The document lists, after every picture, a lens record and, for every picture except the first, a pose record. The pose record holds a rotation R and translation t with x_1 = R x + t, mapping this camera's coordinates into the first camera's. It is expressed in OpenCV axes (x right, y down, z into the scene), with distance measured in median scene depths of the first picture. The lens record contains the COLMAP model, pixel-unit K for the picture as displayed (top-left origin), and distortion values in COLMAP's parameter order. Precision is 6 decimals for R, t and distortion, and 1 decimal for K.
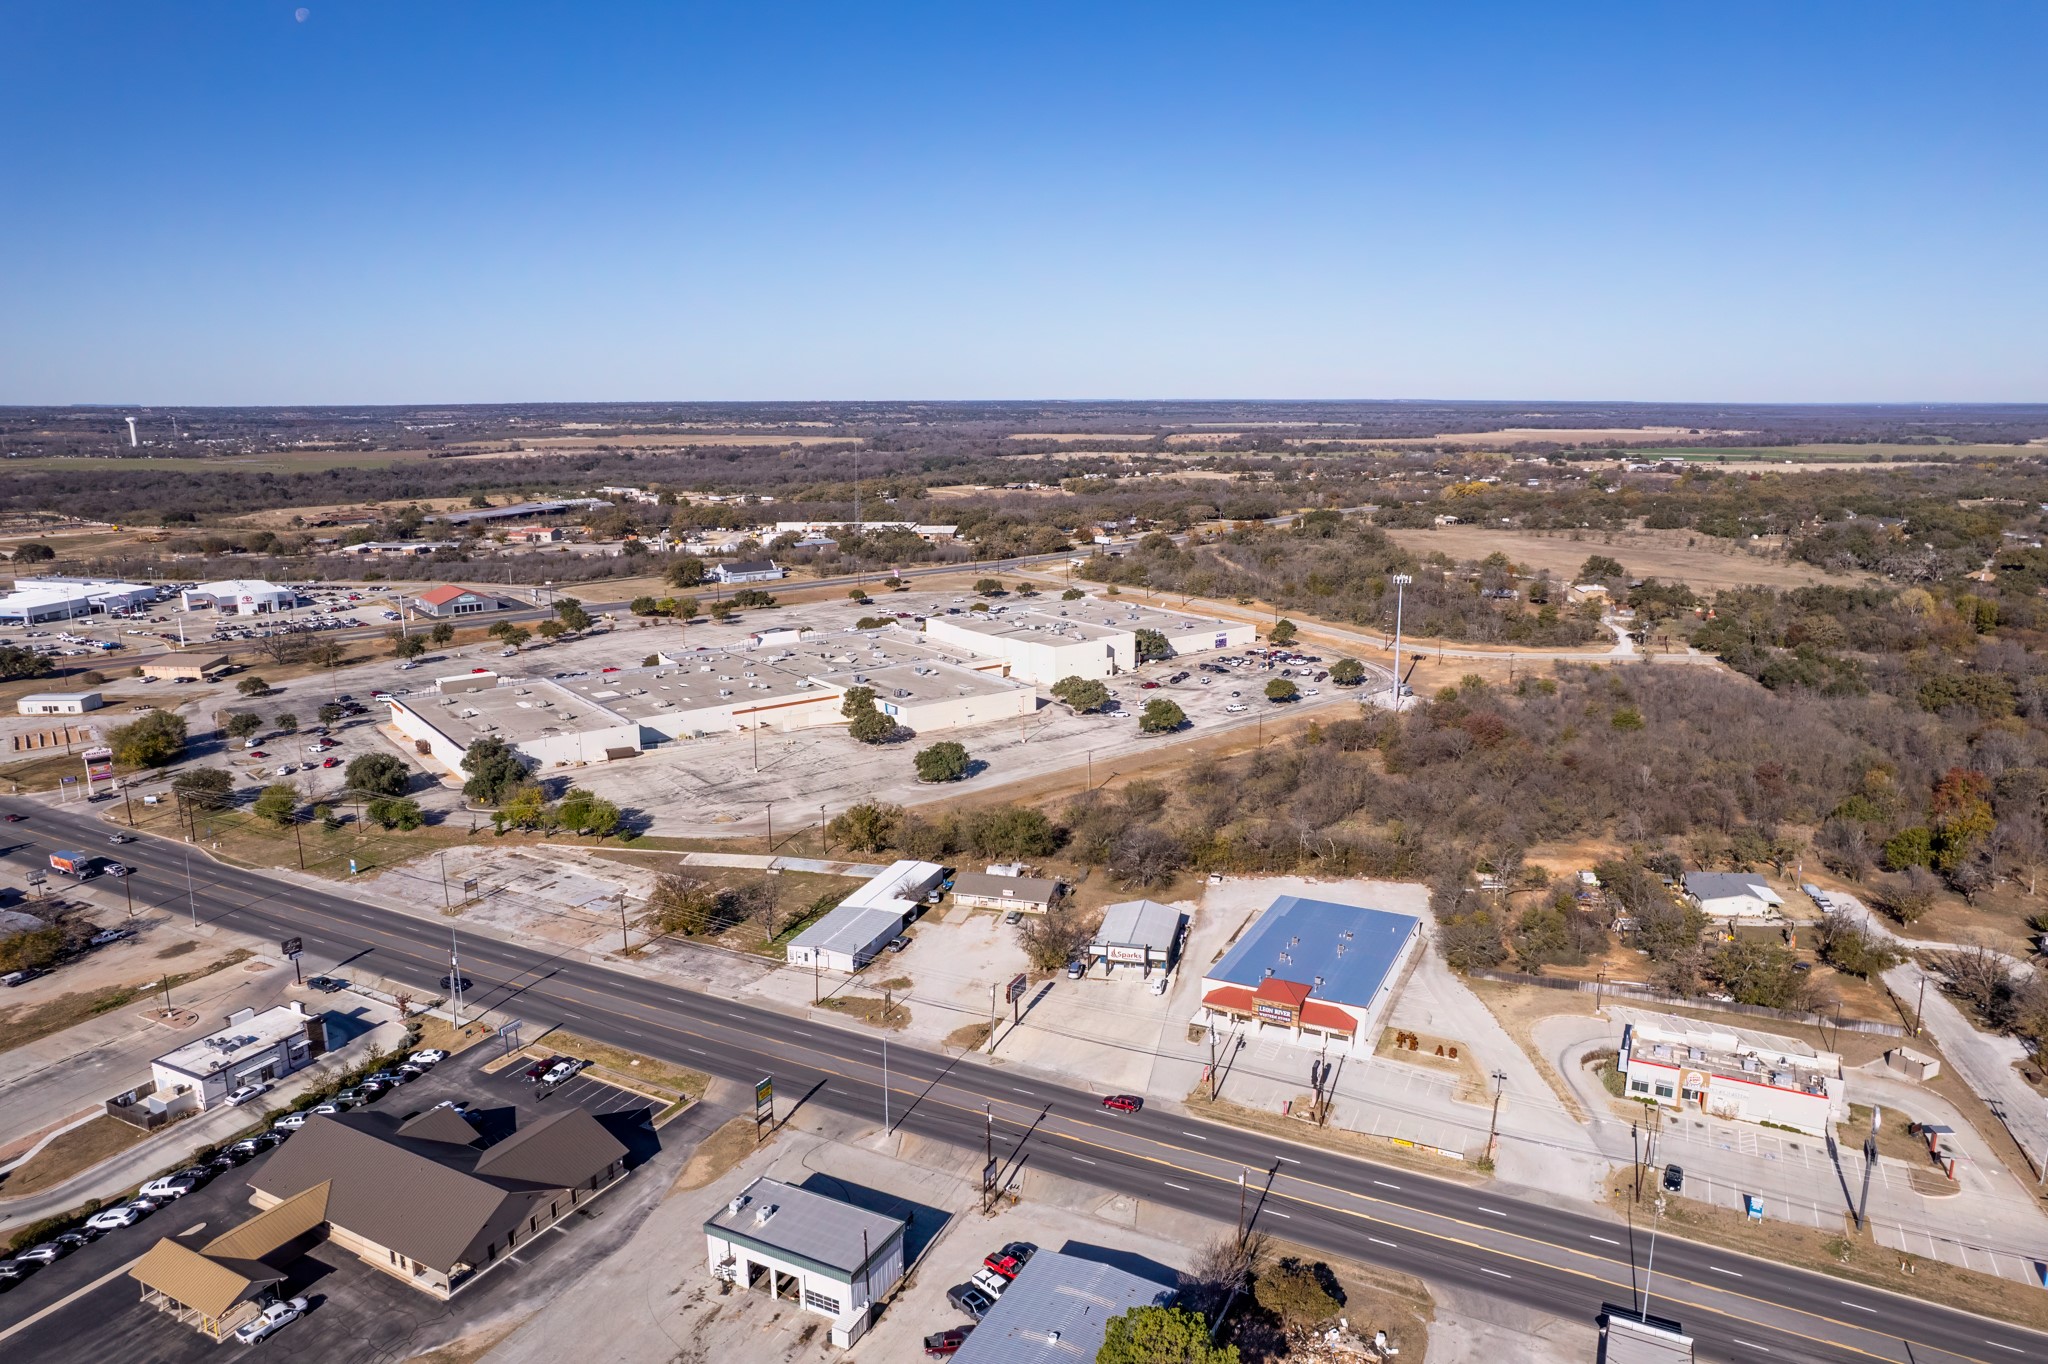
lens RADIAL K [[1322.8, 0, 1031.3], [0, 1322.8, 684.4], [0, 0, 1]] dist [-0.079501, 0.066454]
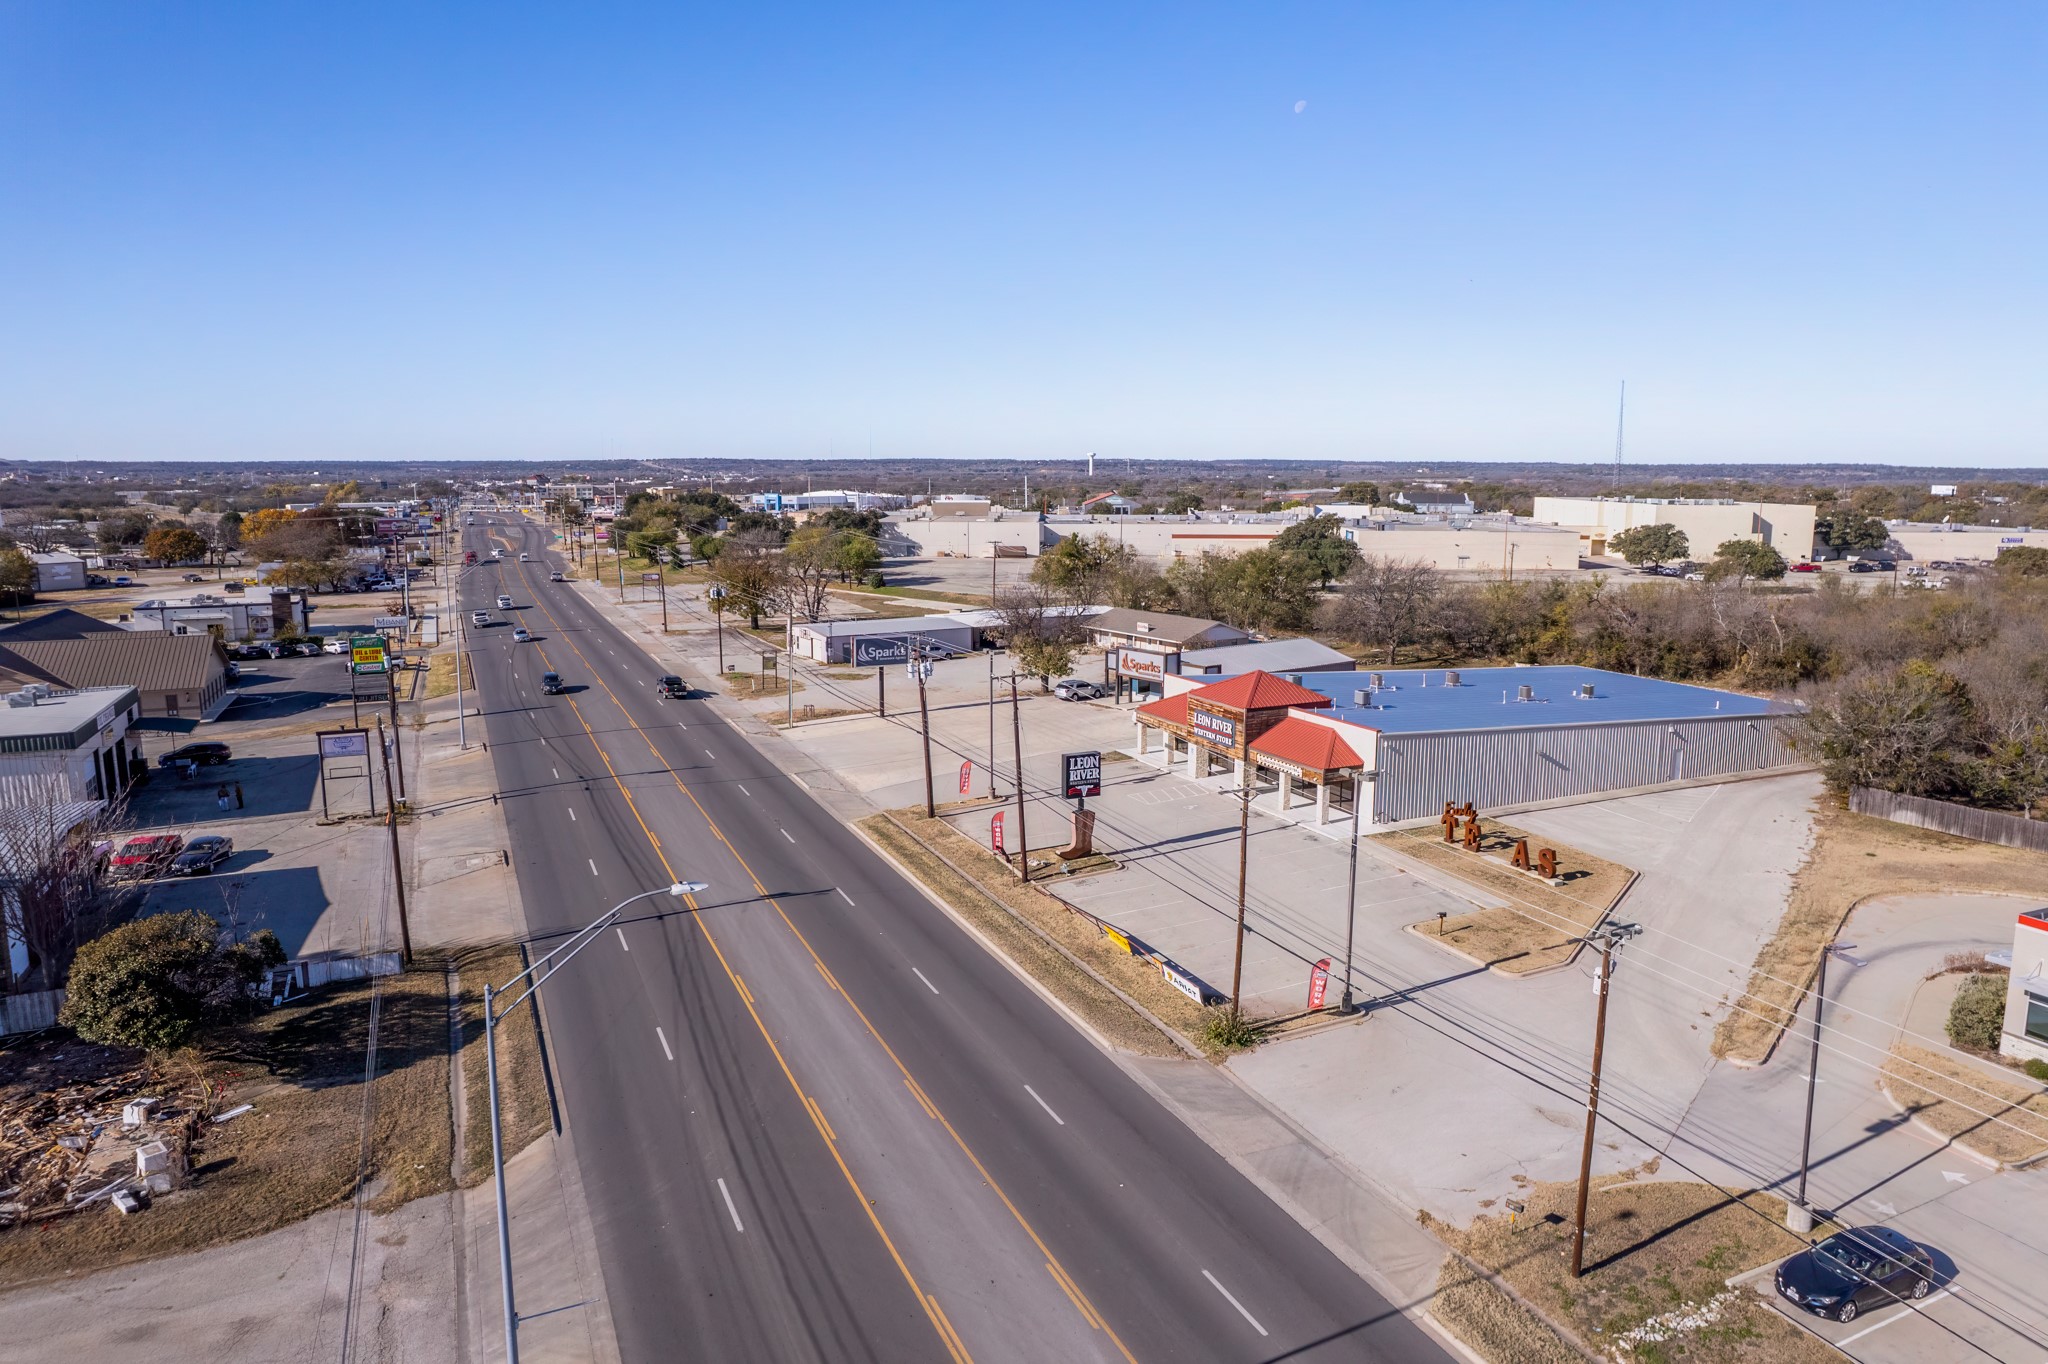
lens RADIAL K [[1322.8, 0, 1031.3], [0, 1322.8, 684.4], [0, 0, 1]] dist [-0.079501, 0.066454]
pose [[0.779096, 0.105348, -0.617990, 0.328542], [-0.137753, 0.990455, -0.004822, 0.192271], [0.611583, 0.088887, 0.786171, 0.463737]]
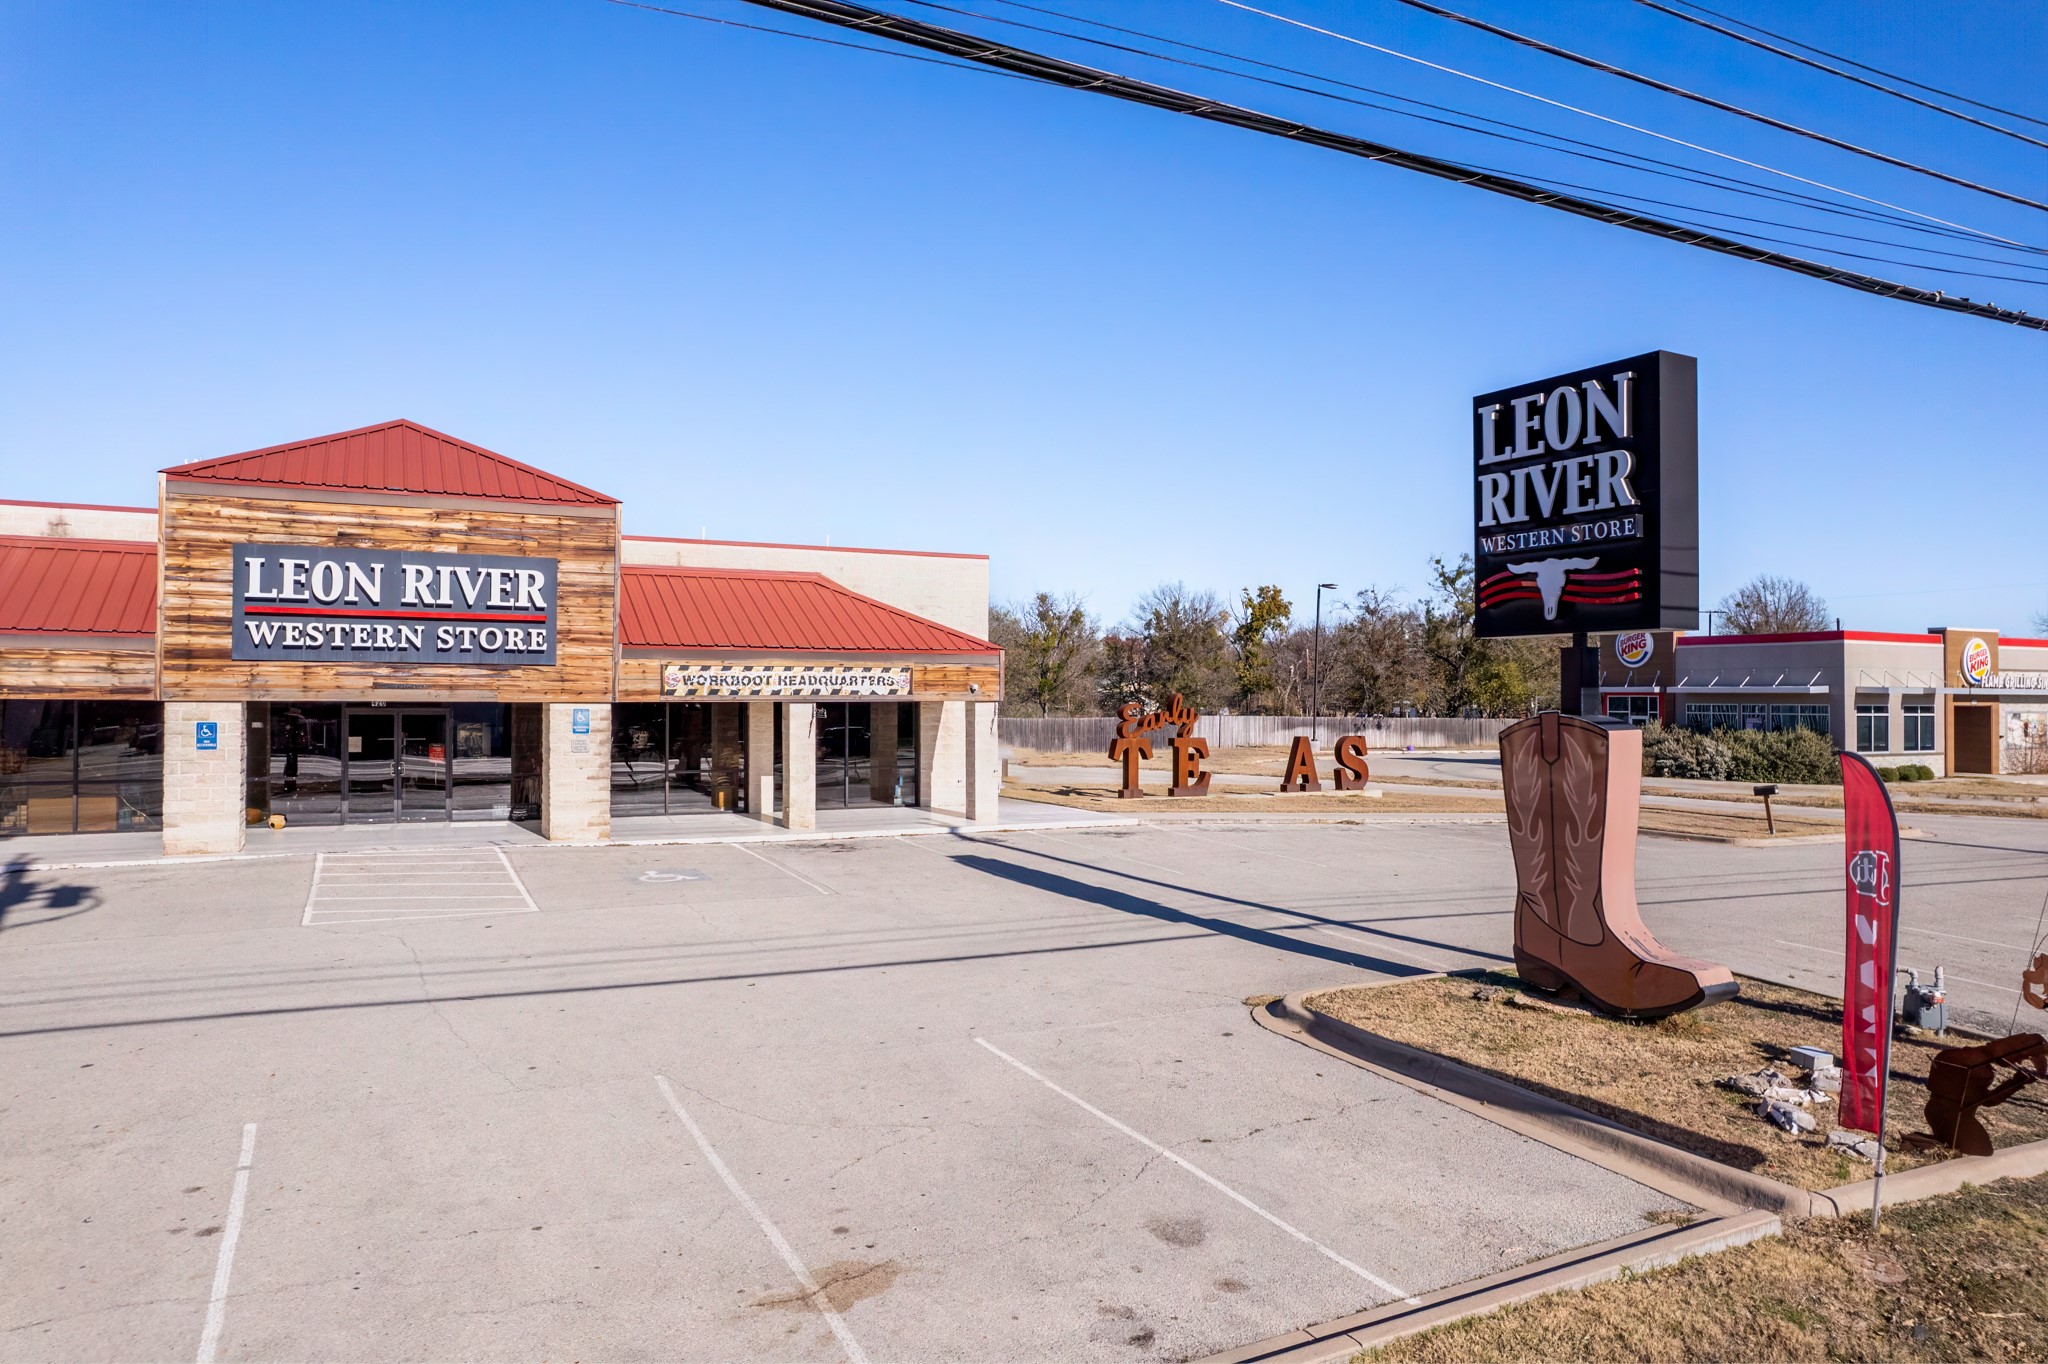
lens RADIAL K [[1313.1, 0, 1032.4], [0, 1313.1, 692.0], [0, 0, 1]] dist [-0.073123, 0.059452]
pose [[0.600673, 0.008650, 0.799448, 0.100108], [0.165412, 0.976961, -0.134854, 0.220089], [-0.782196, 0.213241, 0.585403, 0.697056]]
